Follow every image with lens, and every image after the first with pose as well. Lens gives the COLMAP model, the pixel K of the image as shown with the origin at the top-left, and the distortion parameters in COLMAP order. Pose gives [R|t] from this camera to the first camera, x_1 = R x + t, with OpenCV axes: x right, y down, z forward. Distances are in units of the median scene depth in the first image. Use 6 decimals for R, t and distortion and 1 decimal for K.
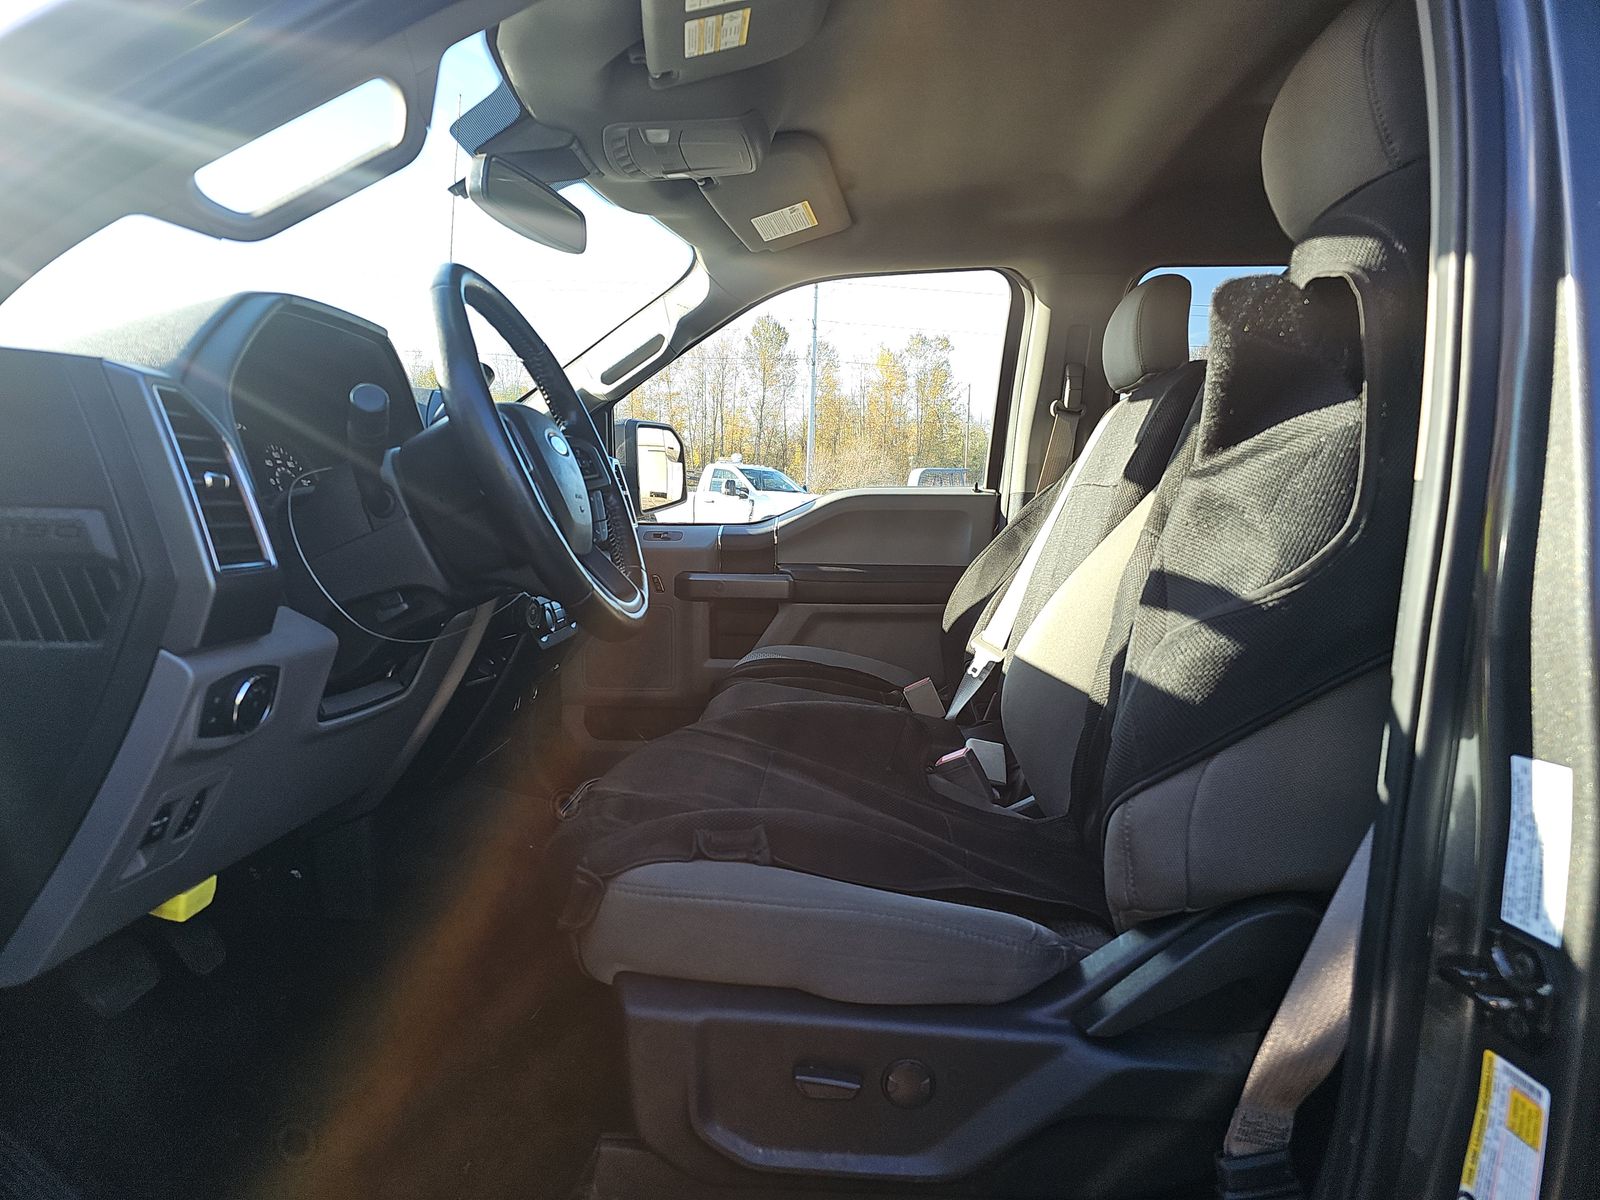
lens RADIAL K [[969.5, 0, 775.6], [0, 969.5, 593.8], [0, 0, 1]] dist [0.050031, -0.038154]
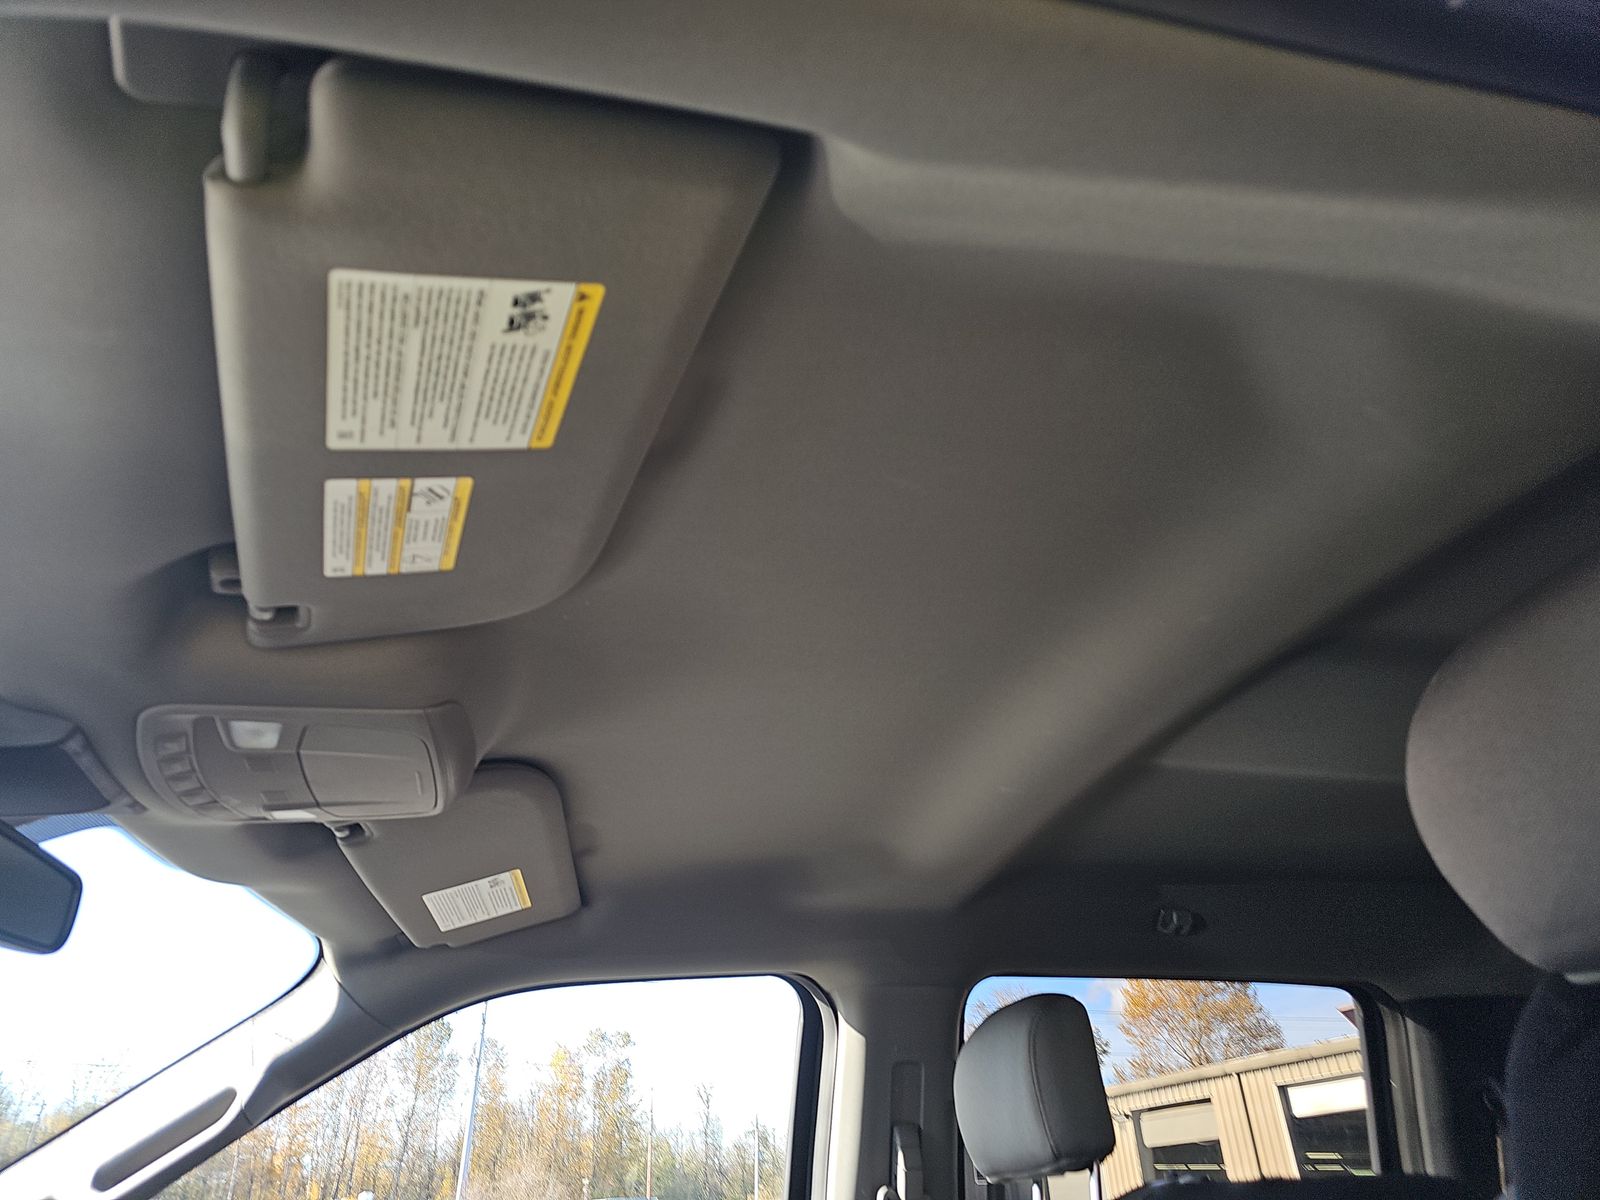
lens RADIAL K [[969.5, 0, 775.6], [0, 969.5, 593.8], [0, 0, 1]] dist [0.050031, -0.038154]
pose [[0.954063, 0.111660, 0.278020, -0.006256], [0.087831, 0.782948, -0.615855, -0.146048], [-0.286441, 0.611984, 0.737175, 0.400076]]
